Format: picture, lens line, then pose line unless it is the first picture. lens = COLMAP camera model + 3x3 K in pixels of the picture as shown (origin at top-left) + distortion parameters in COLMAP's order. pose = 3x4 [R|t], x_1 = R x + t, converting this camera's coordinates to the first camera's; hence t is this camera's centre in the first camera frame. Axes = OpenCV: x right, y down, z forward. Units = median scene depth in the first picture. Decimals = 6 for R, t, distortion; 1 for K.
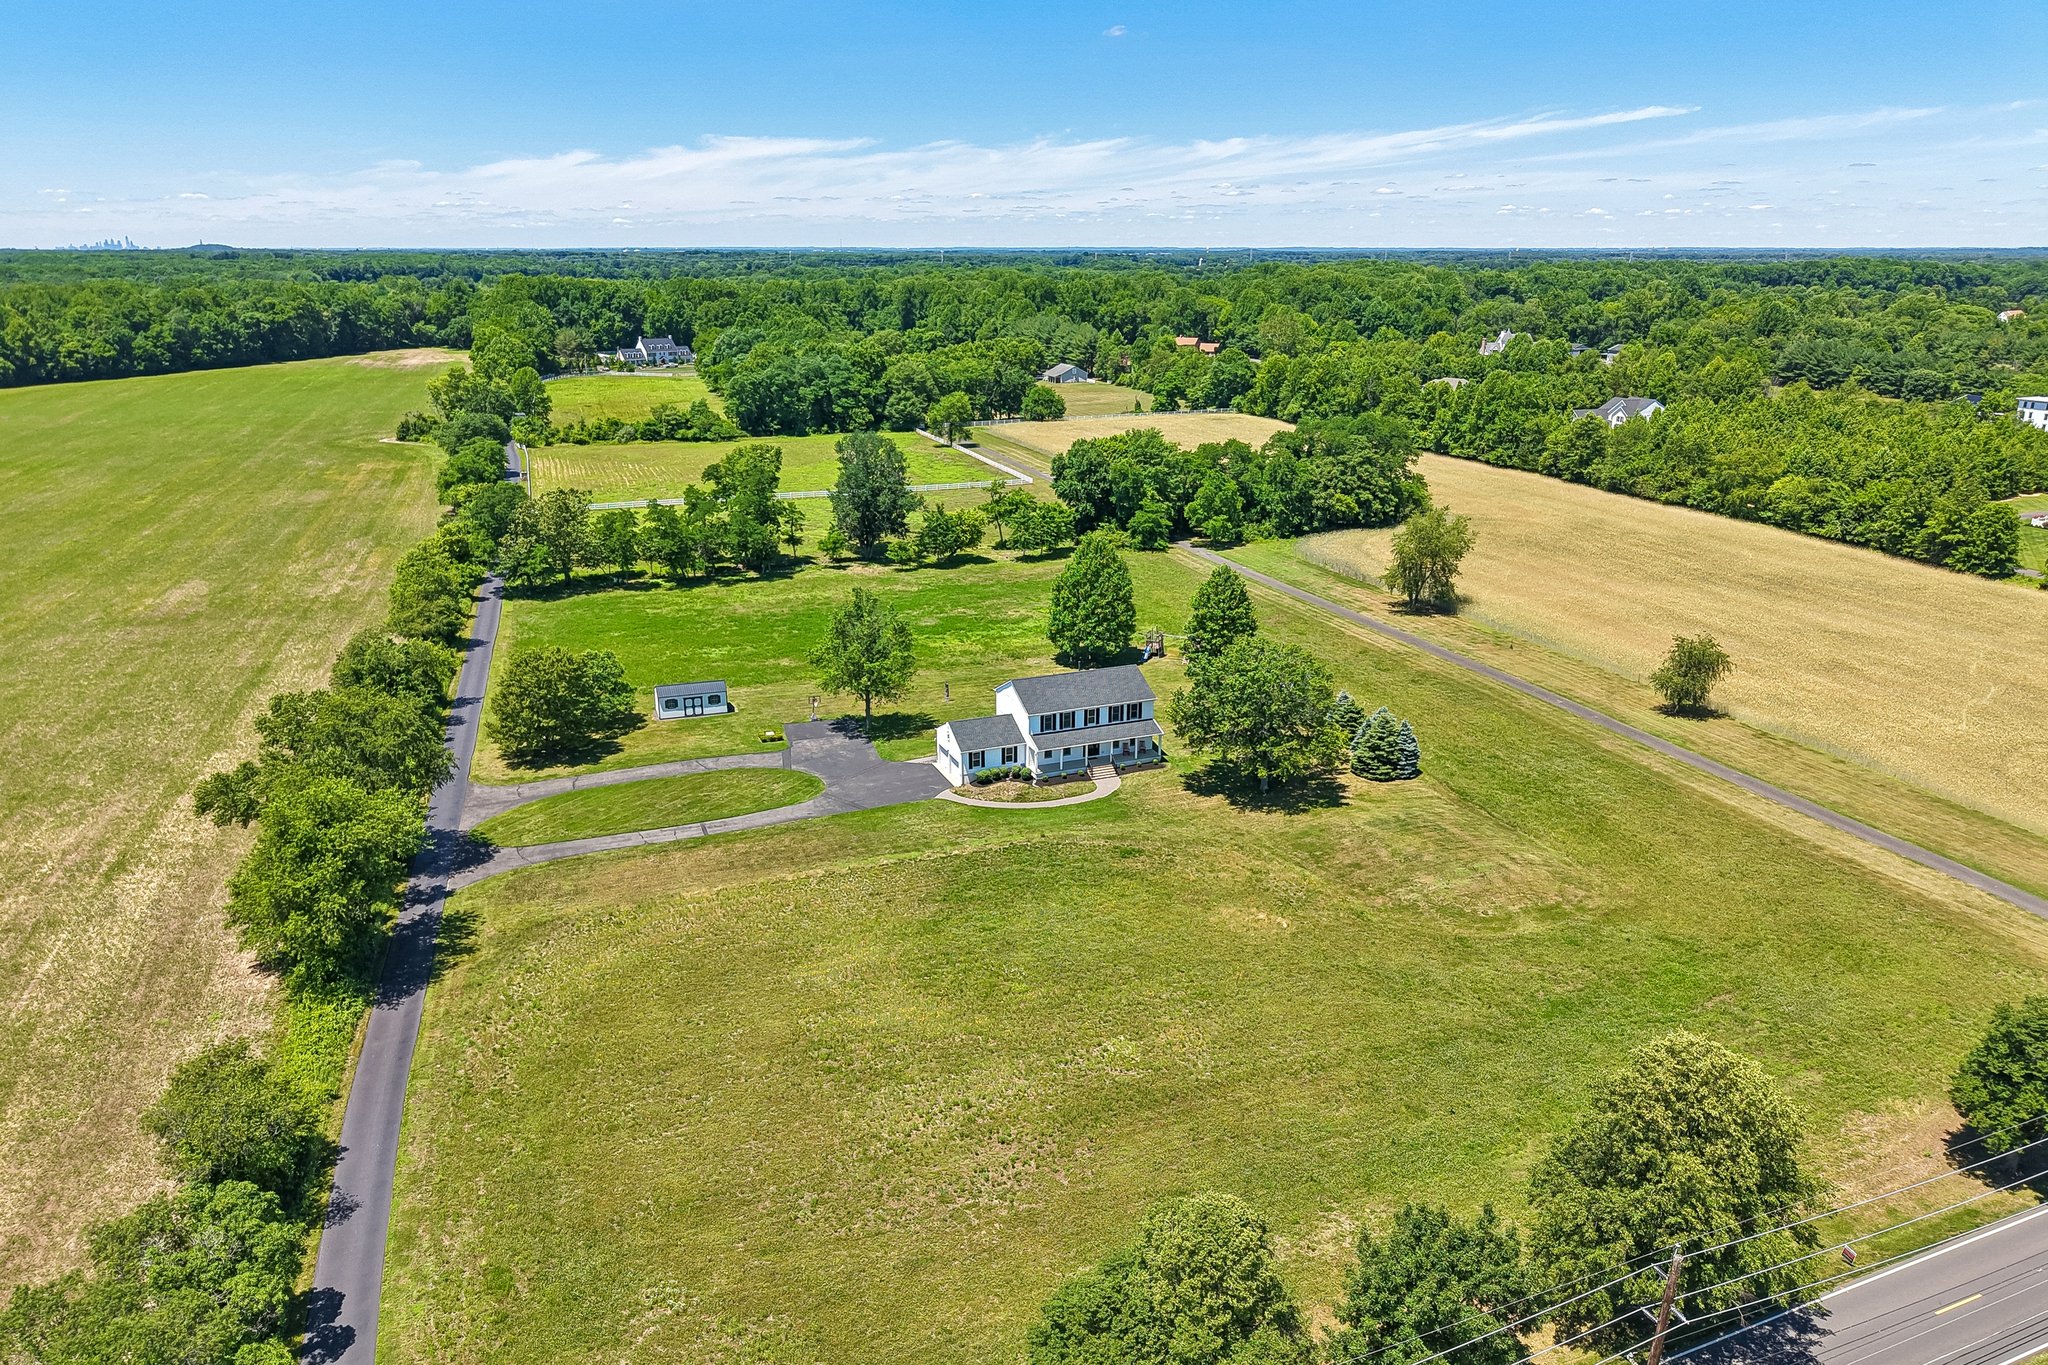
lens RADIAL K [[1377.1, 0, 1024.0], [0, 1377.1, 682.5], [0, 0, 1]] dist [0.027597, -0.038581]
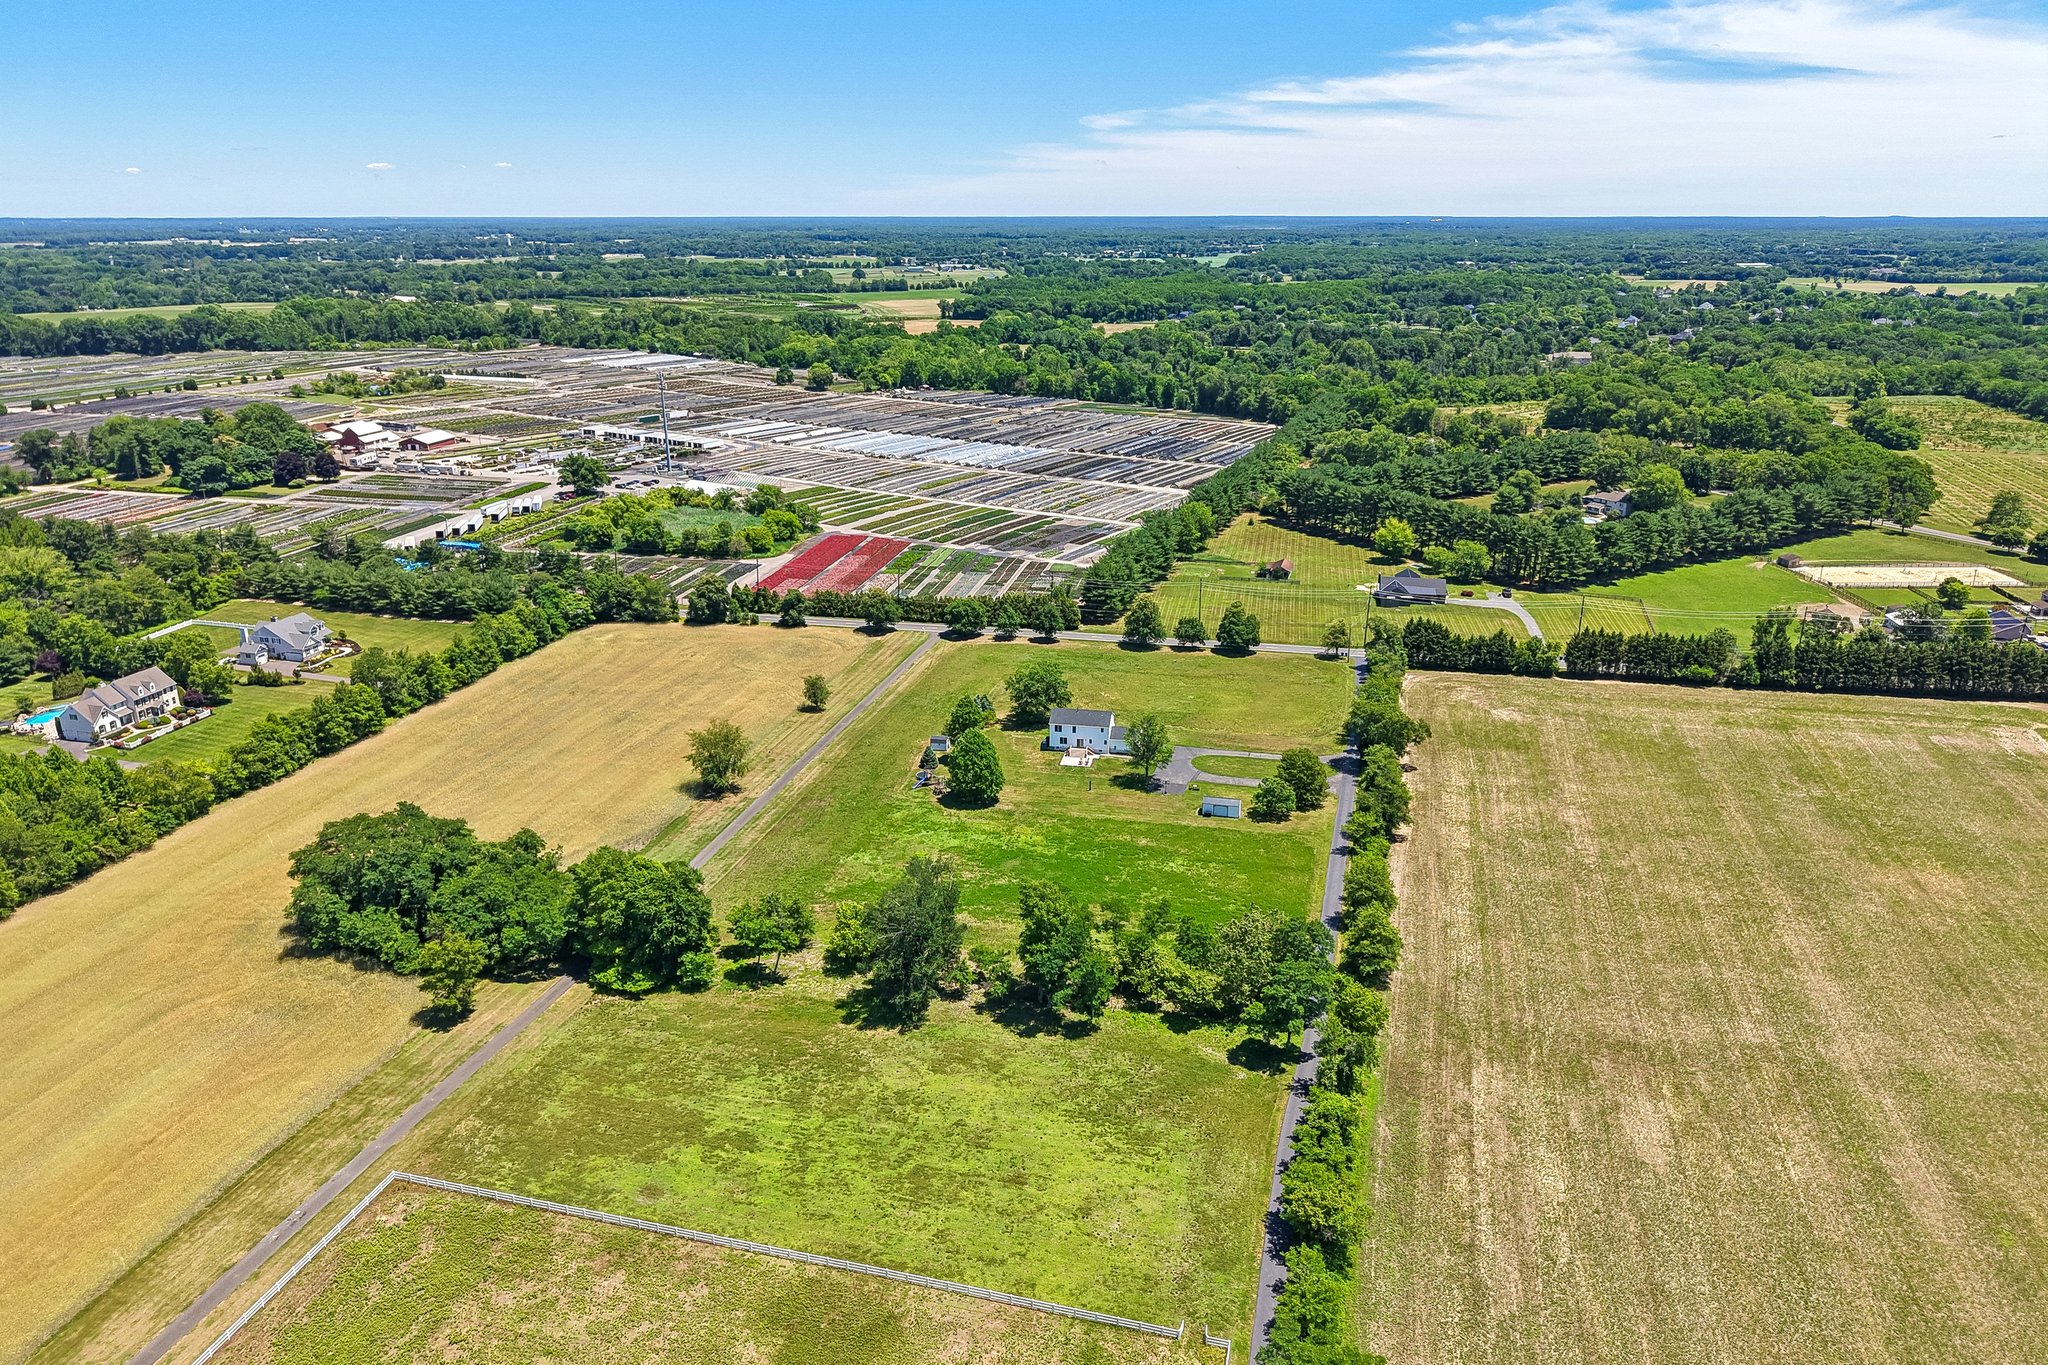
lens RADIAL K [[1381.4, 0, 1024.0], [0, 1381.4, 682.5], [0, 0, 1]] dist [0.052608, -0.082145]
pose [[-0.834217, -0.177728, 0.522010, -0.967090], [0.166161, 0.821624, 0.545275, -1.185430], [-0.525807, 0.541616, -0.655881, 2.292628]]
